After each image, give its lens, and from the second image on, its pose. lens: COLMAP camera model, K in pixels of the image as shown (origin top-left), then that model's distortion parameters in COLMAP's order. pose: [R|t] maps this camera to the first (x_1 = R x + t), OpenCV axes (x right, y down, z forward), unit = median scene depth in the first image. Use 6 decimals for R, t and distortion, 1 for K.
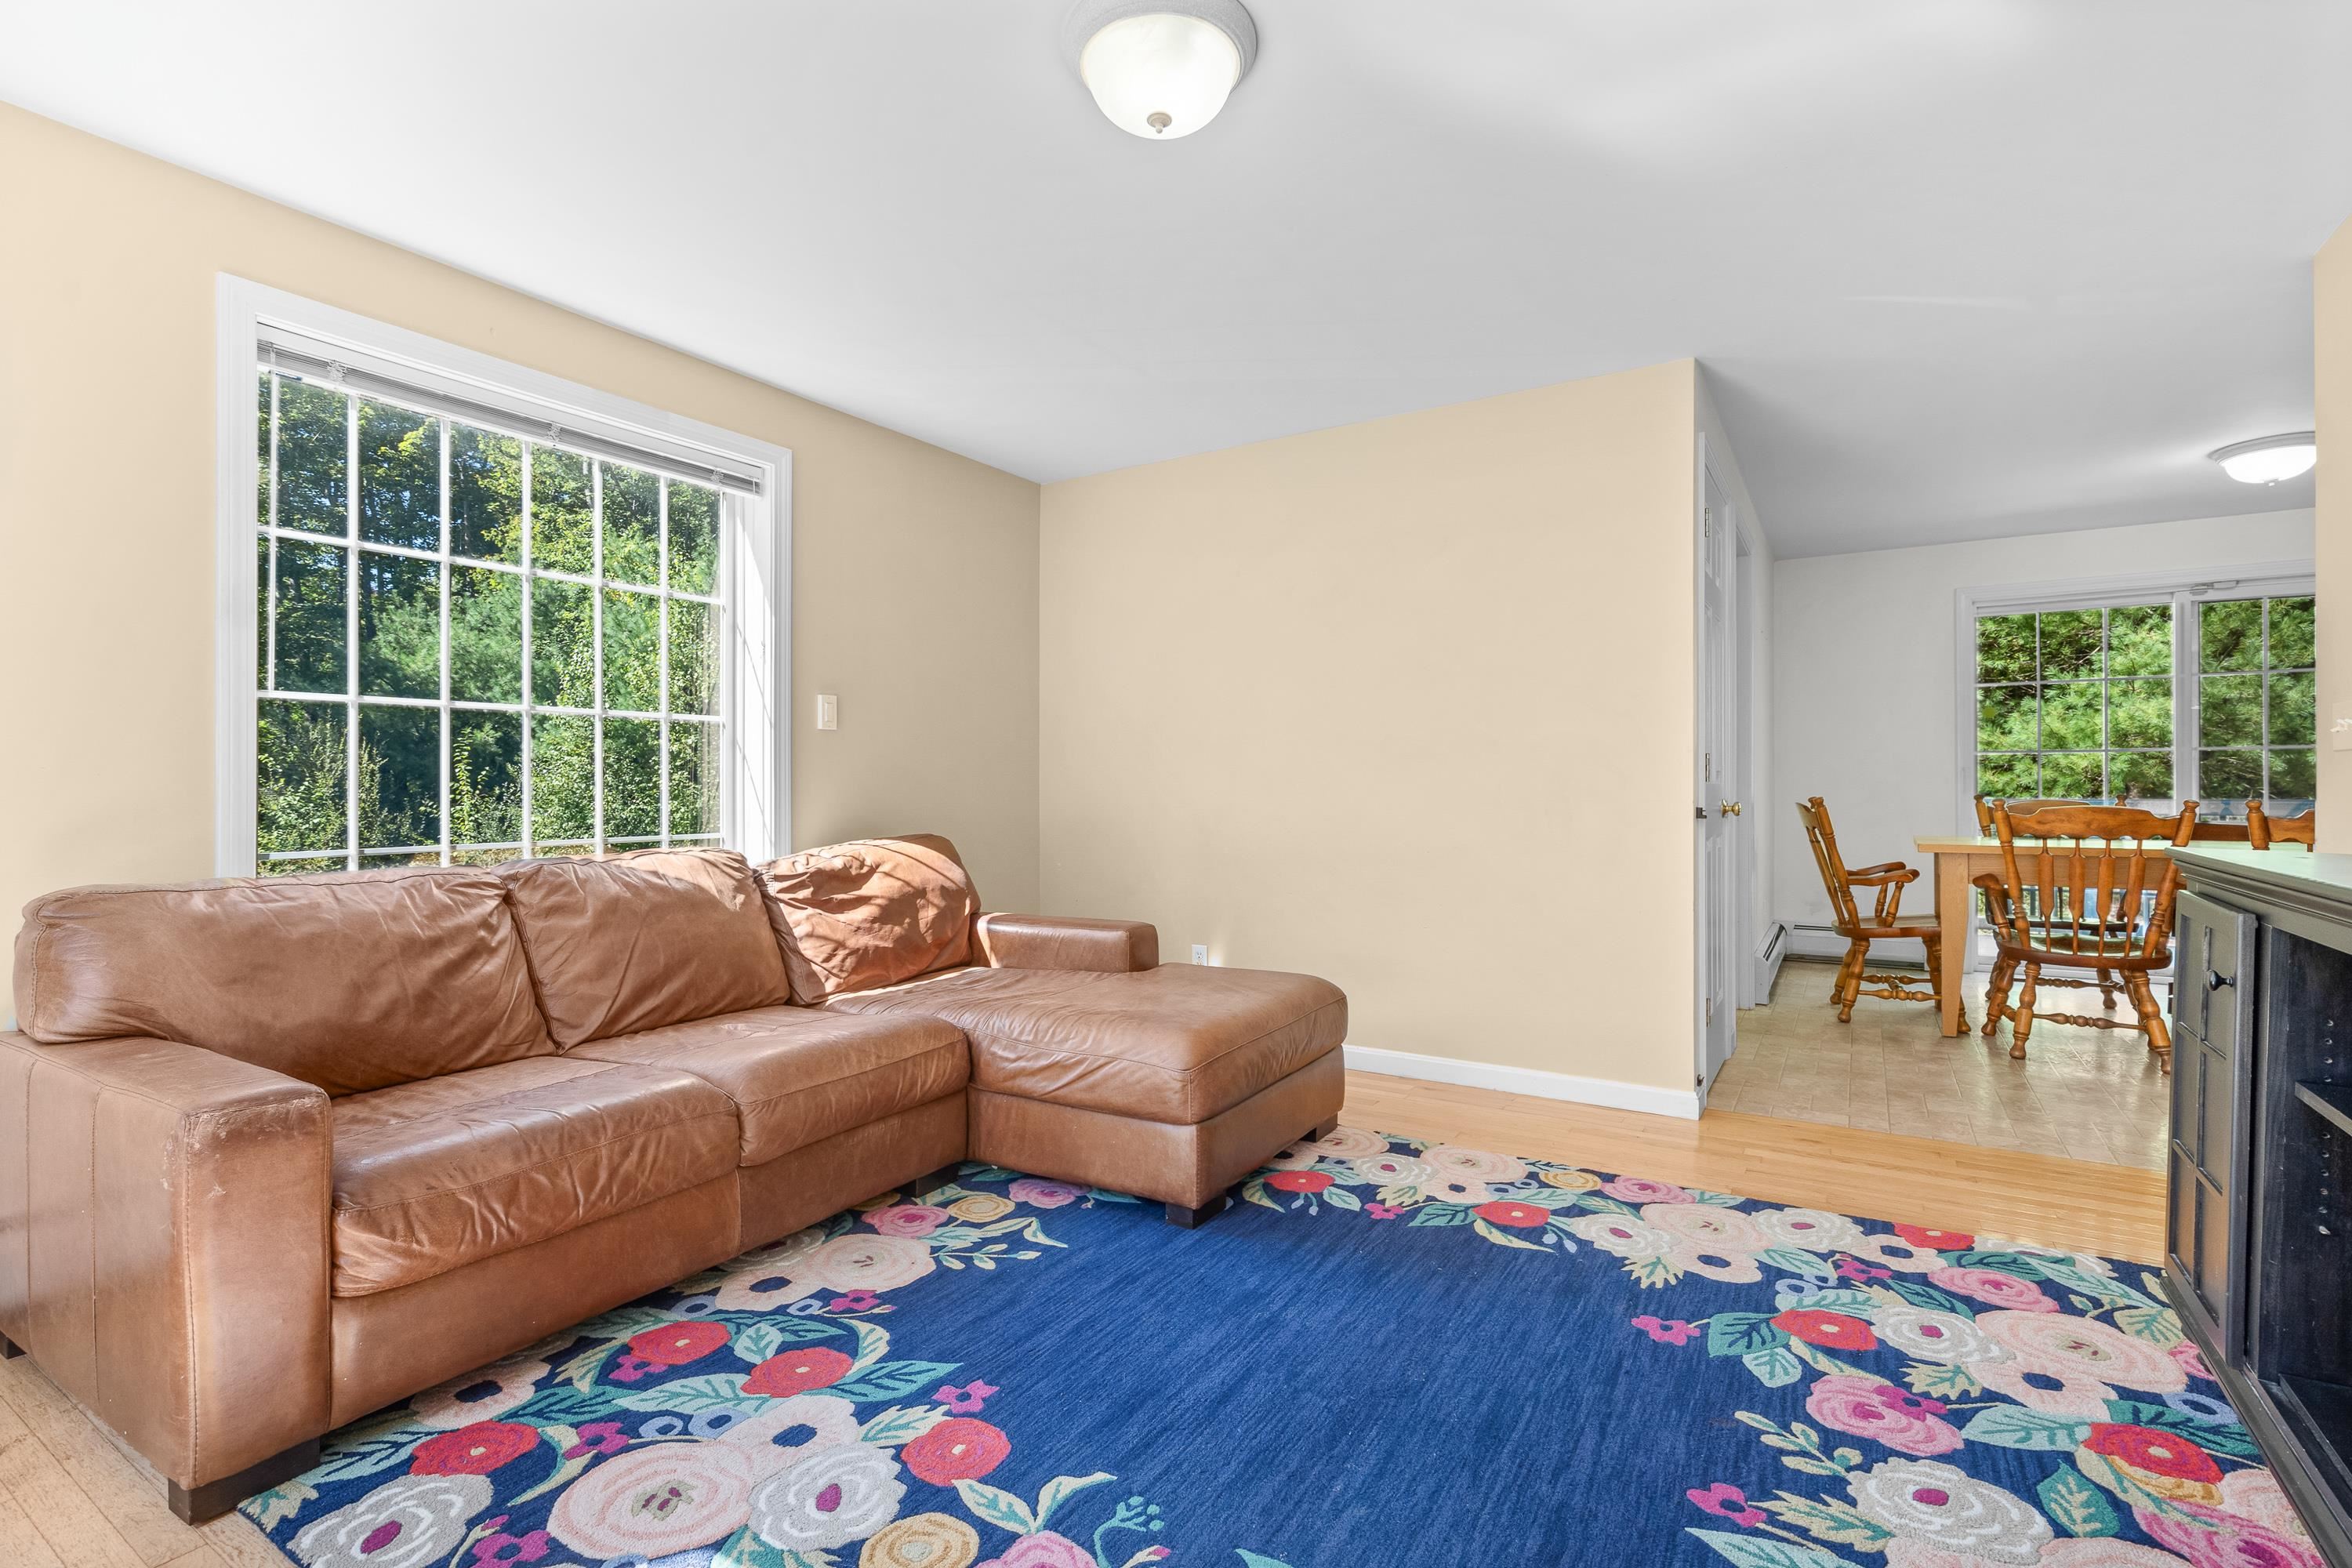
lens RADIAL K [[1097.5, 0, 1168.9], [0, 1097.5, 789.5], [0, 0, 1]] dist [-0.000007, 0.000726]
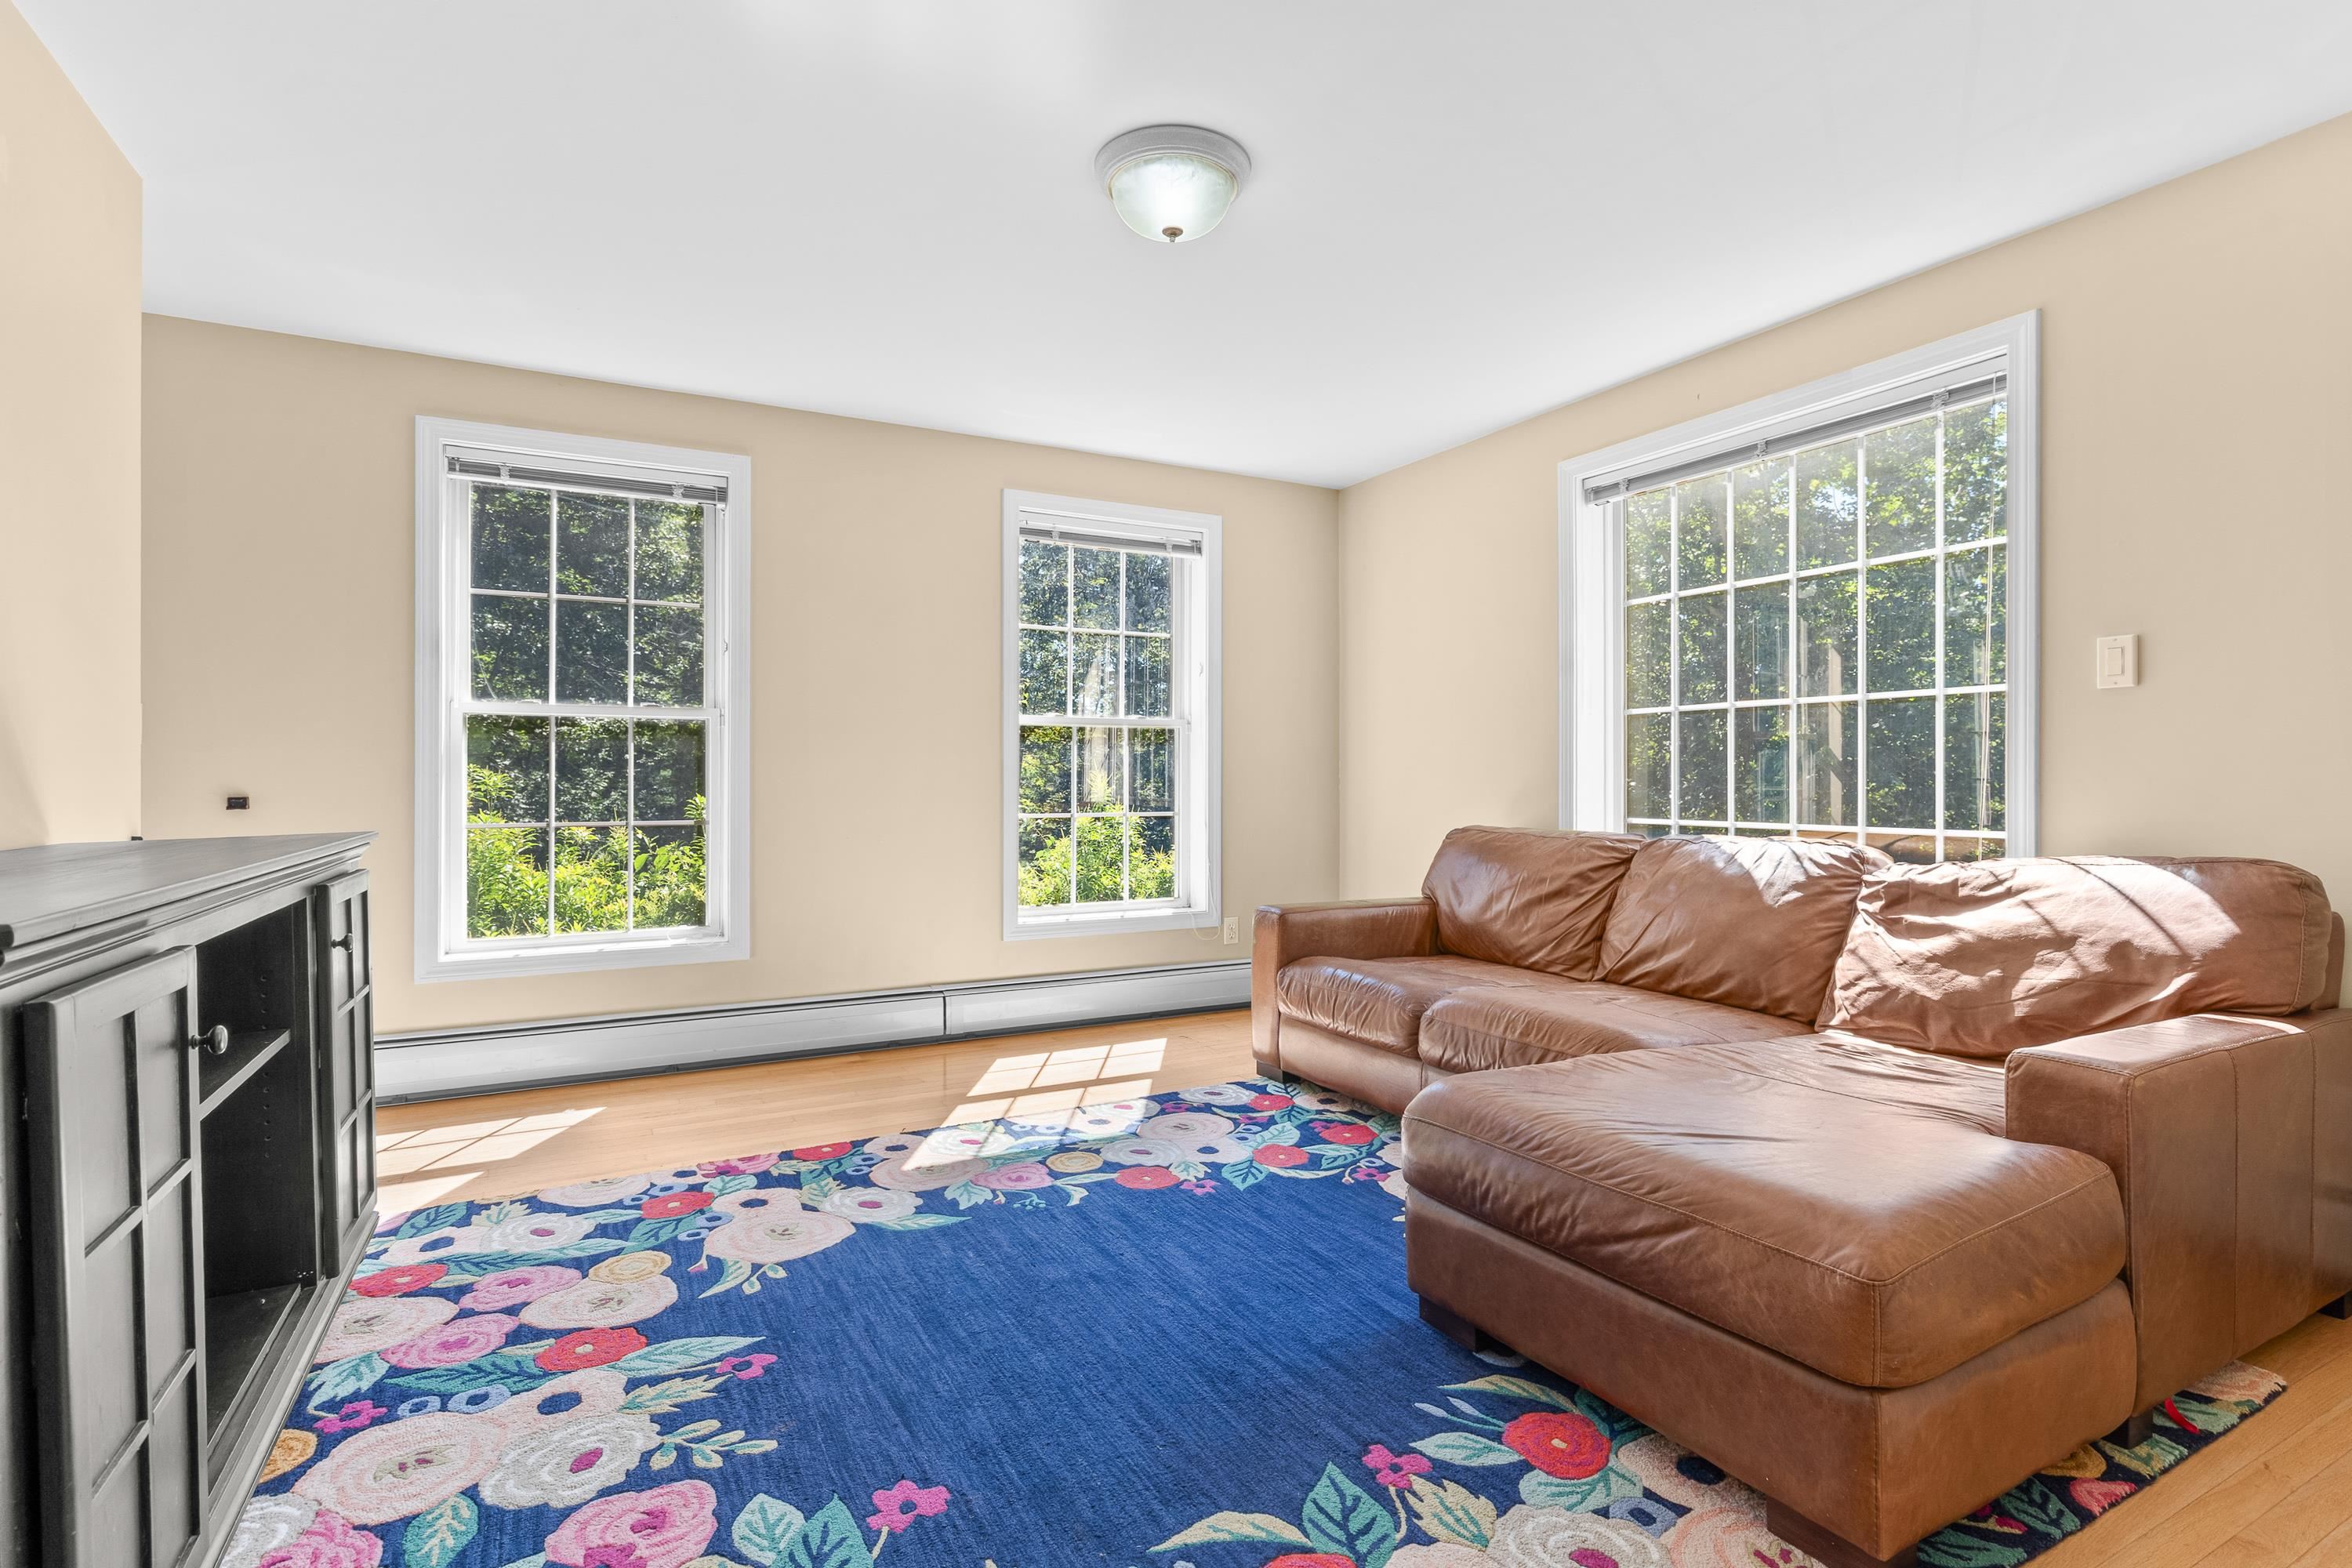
lens RADIAL K [[1097.5, 0, 1168.9], [0, 1097.5, 789.5], [0, 0, 1]] dist [-0.000007, 0.000726]
pose [[-0.494073, 0.012352, -0.869333, 1.148993], [0.001910, 0.999912, 0.013122, -0.004741], [0.869418, 0.004823, -0.494053, 1.735616]]
